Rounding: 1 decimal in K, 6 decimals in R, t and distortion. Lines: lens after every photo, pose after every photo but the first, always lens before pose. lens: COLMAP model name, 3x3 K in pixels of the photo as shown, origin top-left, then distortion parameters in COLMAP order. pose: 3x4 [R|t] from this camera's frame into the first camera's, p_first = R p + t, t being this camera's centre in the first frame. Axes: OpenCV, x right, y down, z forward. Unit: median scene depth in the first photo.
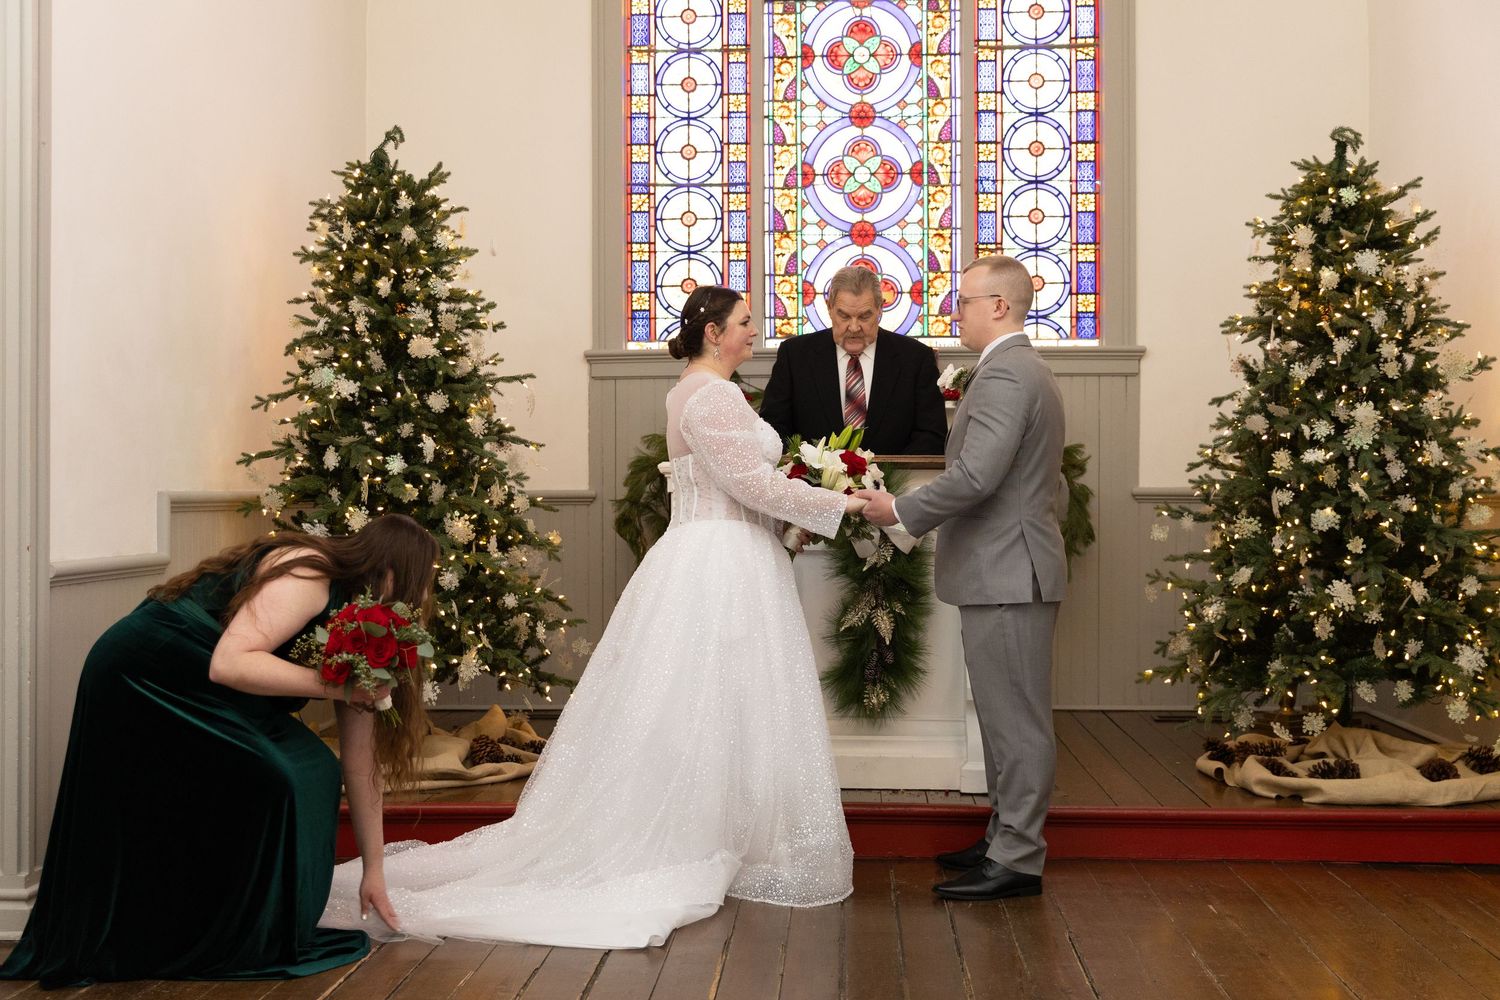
lens RADIAL K [[1805.5, 0, 754.3], [0, 1805.5, 498.8], [0, 0, 1]] dist [-0.000038, 0.000000]
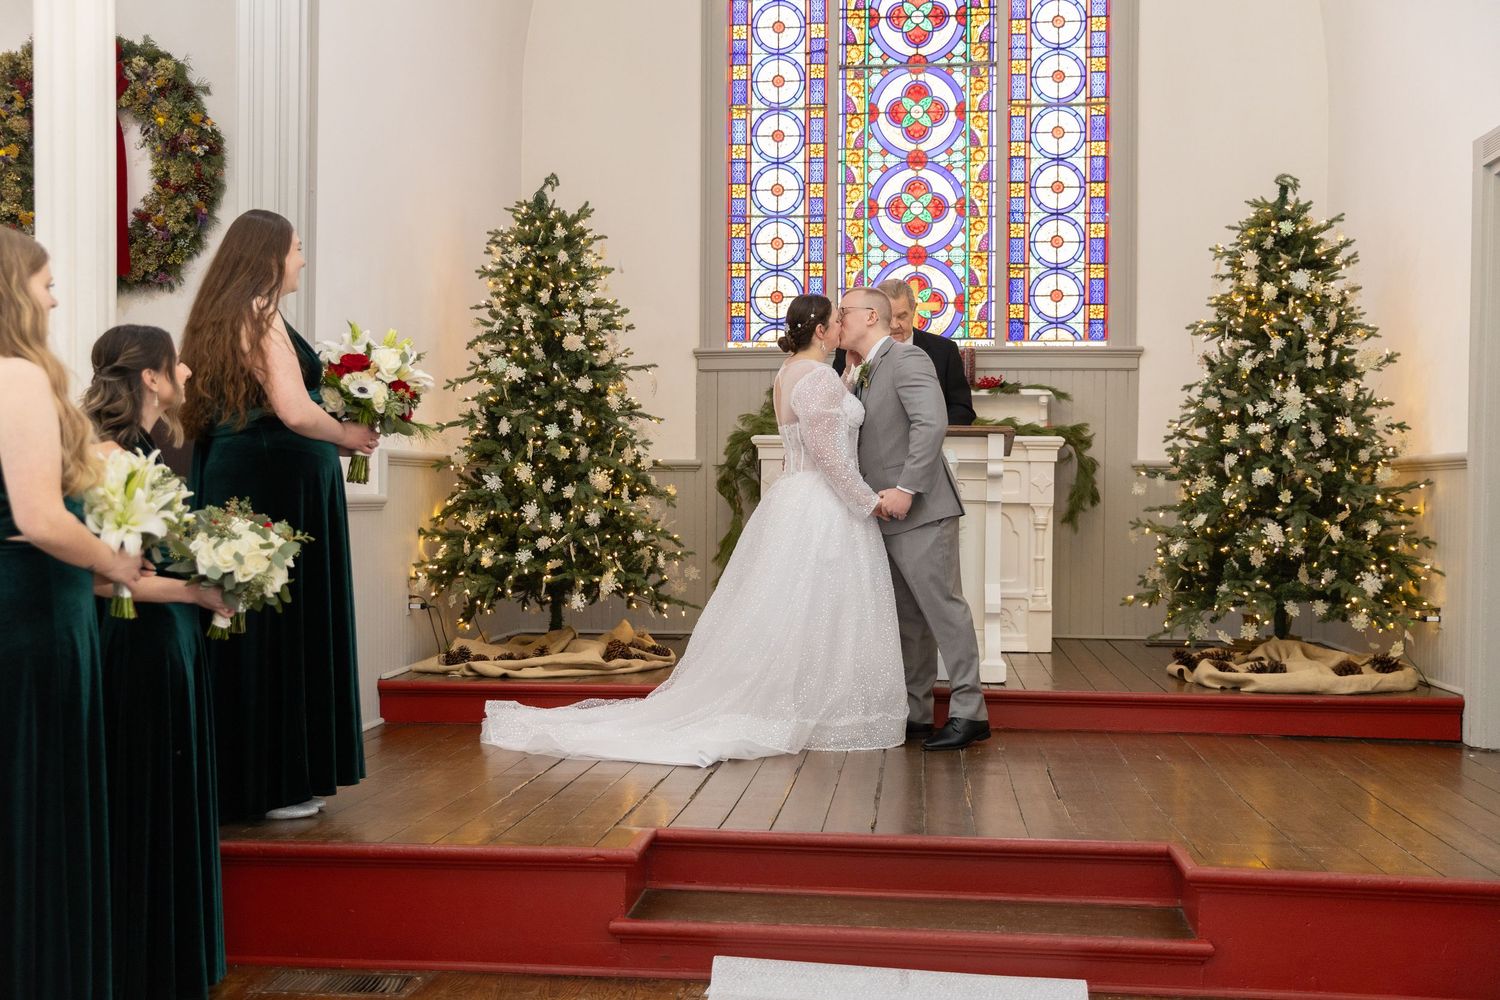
lens RADIAL K [[1679.8, 0, 760.1], [0, 1679.8, 512.6], [0, 0, 1]] dist [-0.004178, 0.000000]
pose [[0.998858, 0.008152, -0.047086, 0.010602], [-0.007763, 0.999934, 0.008455, 0.027873], [0.047152, -0.008080, 0.998855, -0.212162]]
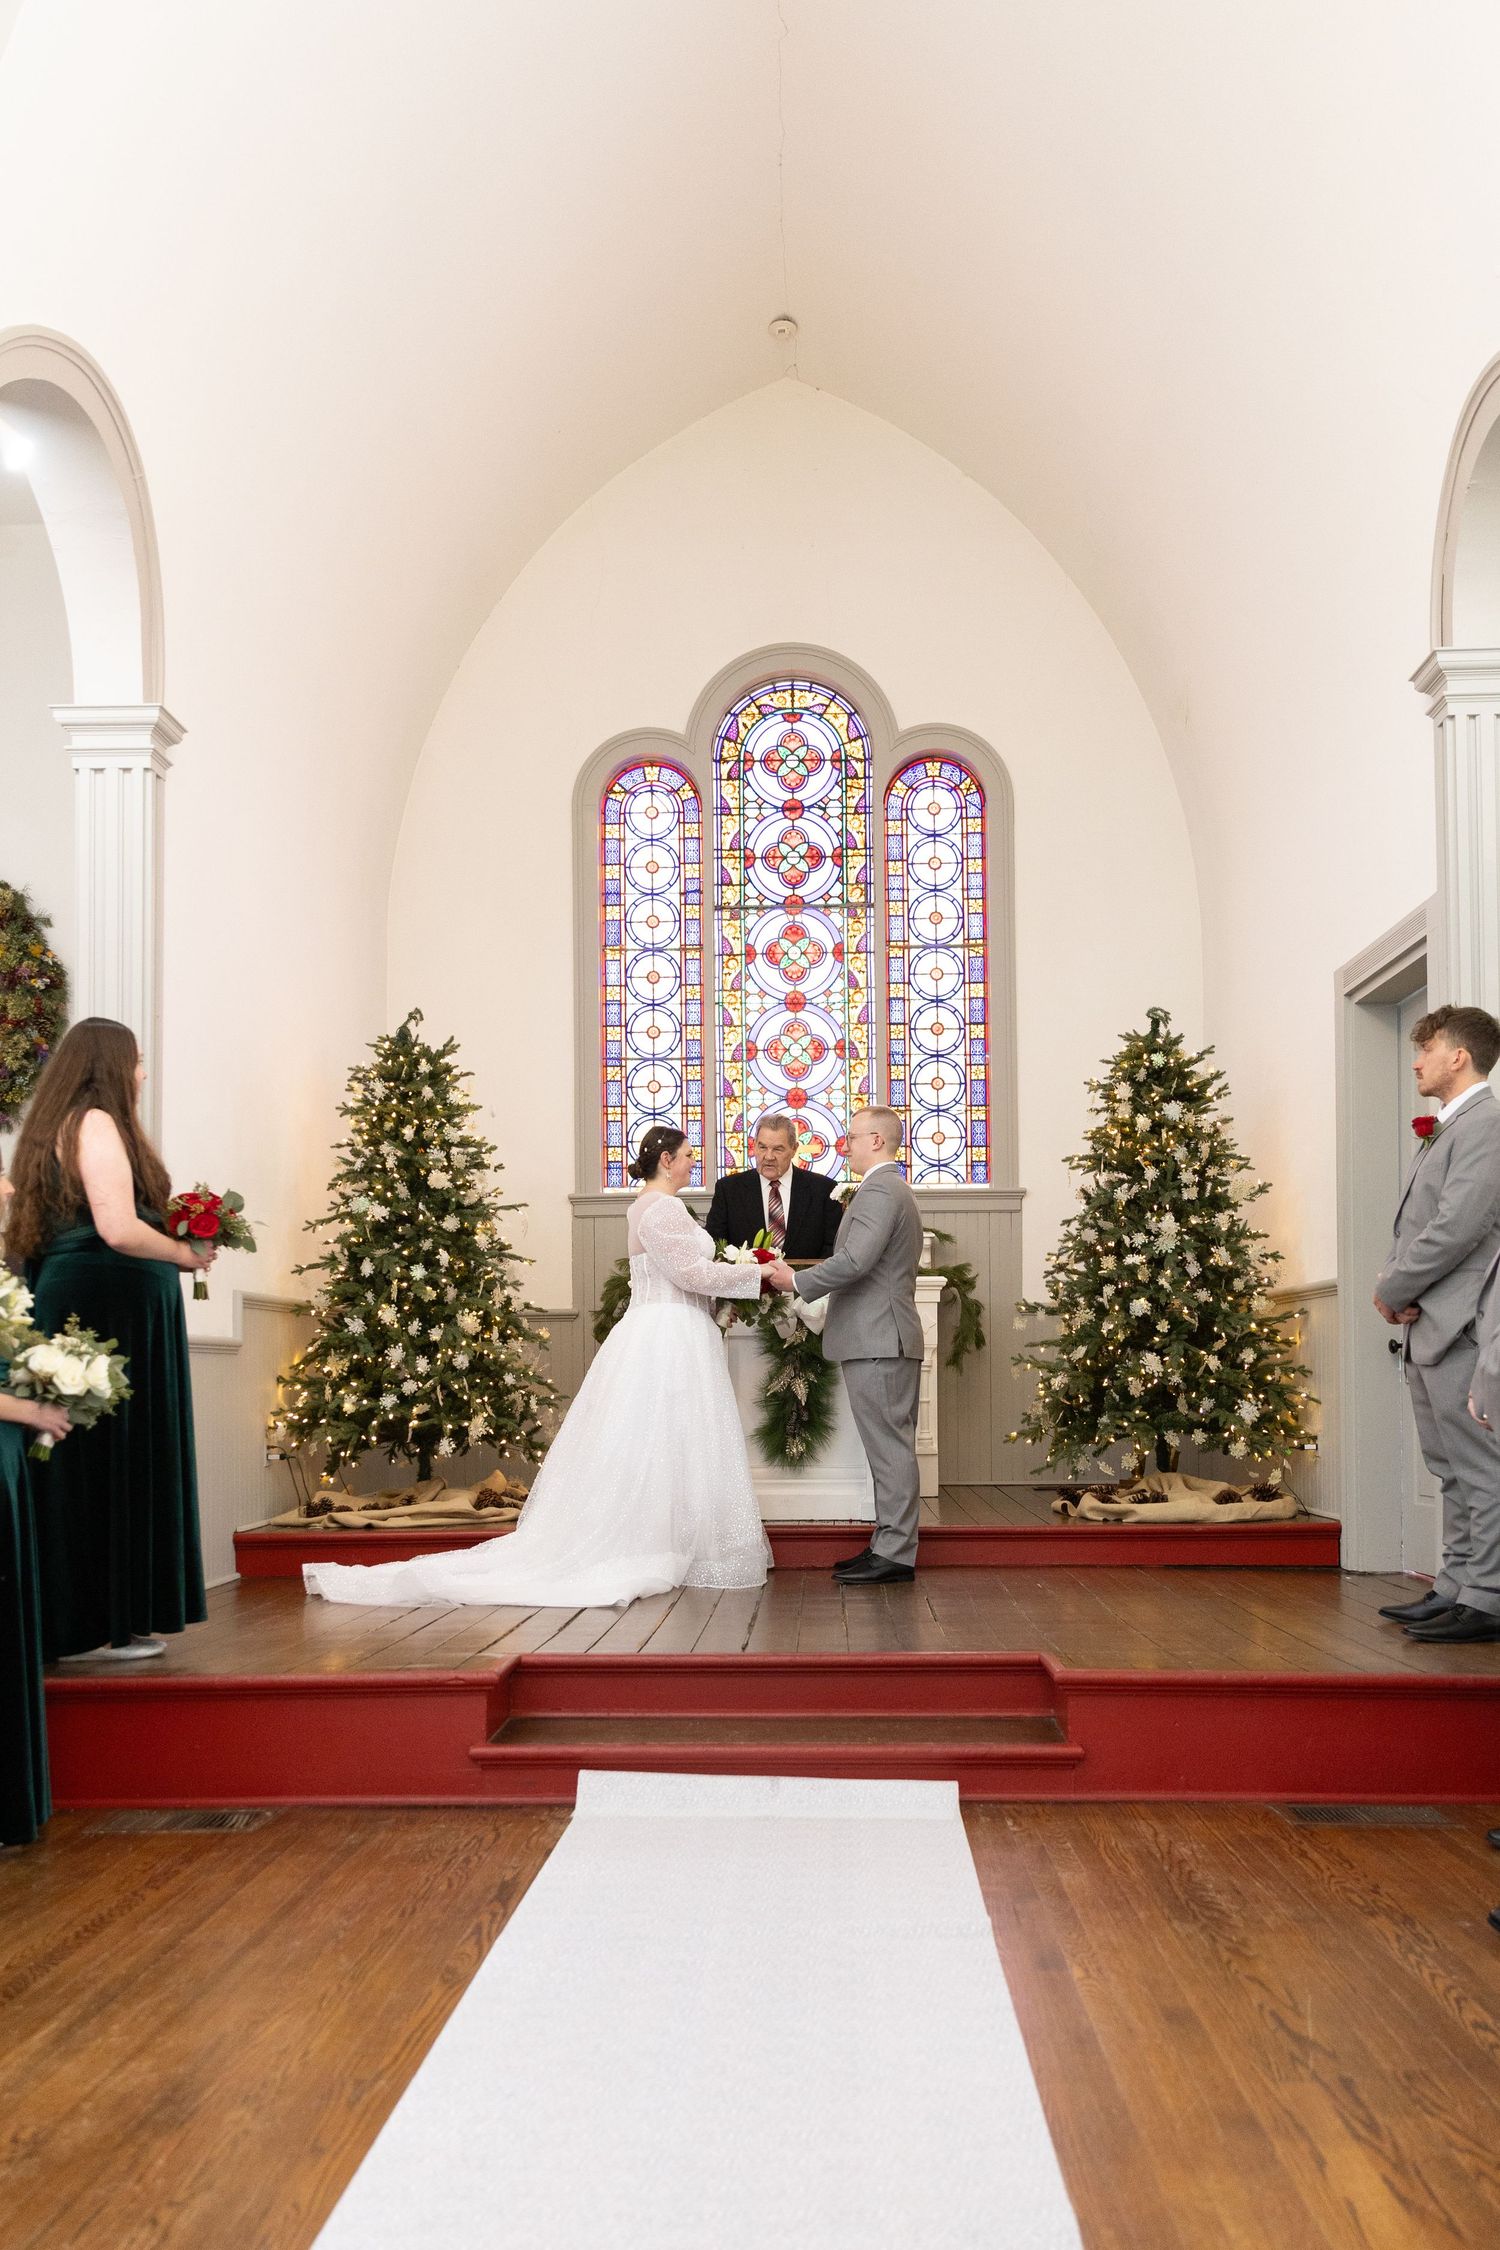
lens RADIAL K [[1746.6, 0, 800.5], [0, 1746.6, 1333.9], [0, 0, 1]] dist [0.000845, -0.001587]
pose [[0.999371, -0.007755, 0.034594, 0.026638], [0.008734, 0.999563, -0.028244, 0.059650], [-0.034359, 0.028529, 0.999002, -0.229675]]
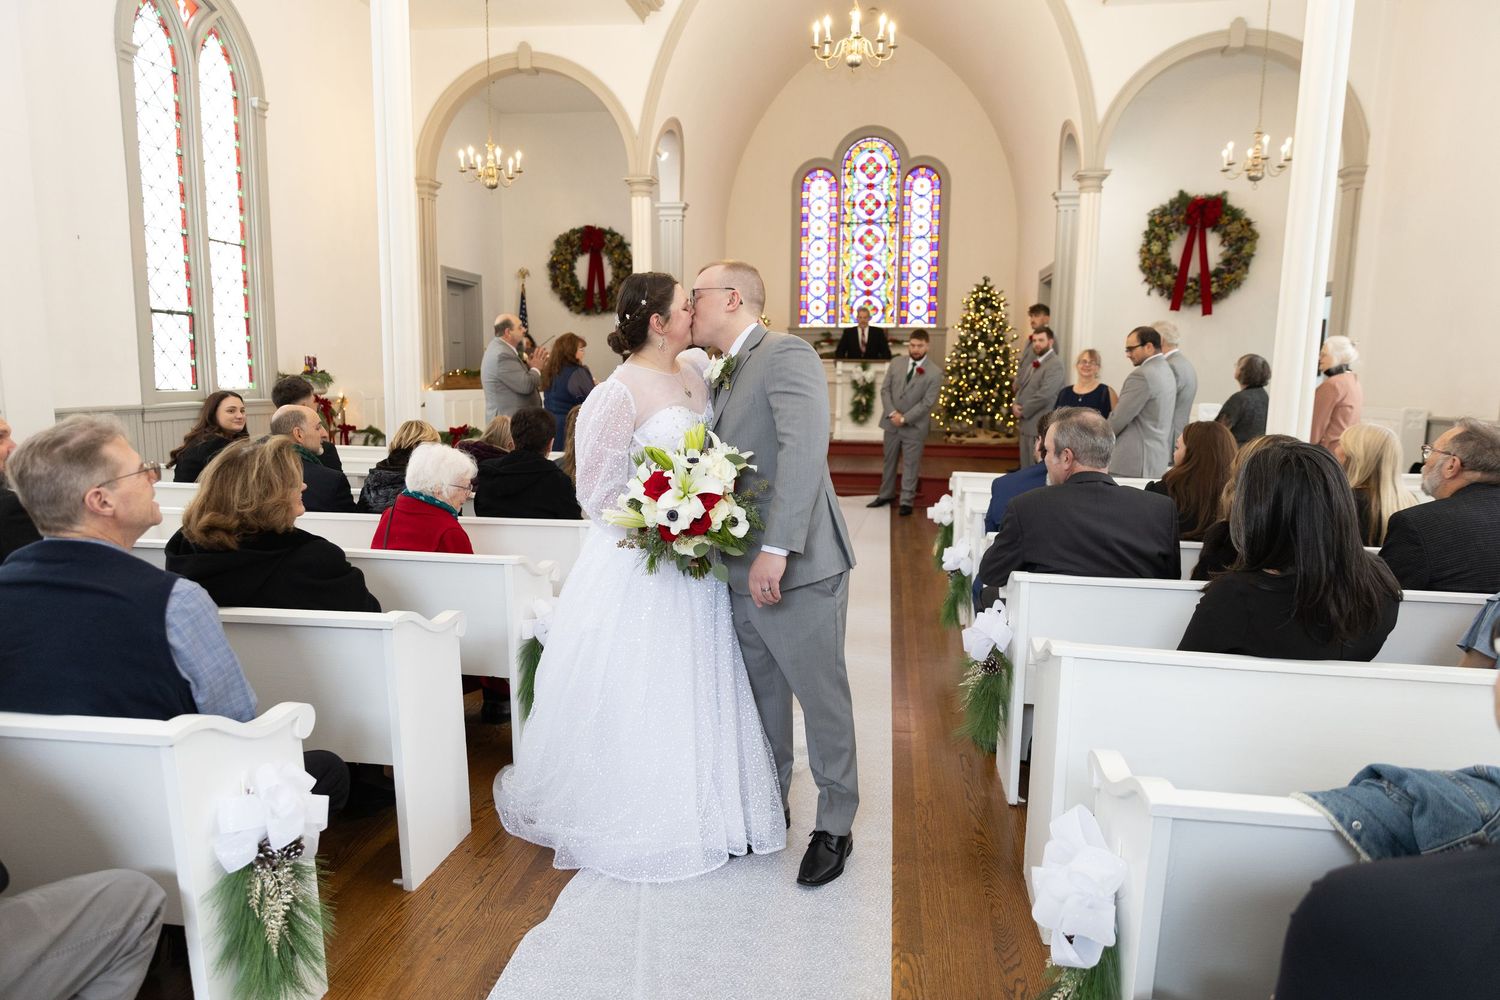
lens RADIAL K [[987.2, 0, 747.4], [0, 987.2, 502.5], [0, 0, 1]] dist [-0.008304, -0.003236]
pose [[0.995212, 0.023065, -0.094980, 0.024038], [-0.010097, 0.990820, 0.134809, -0.001430], [0.097217, -0.133205, 0.986309, -1.221700]]
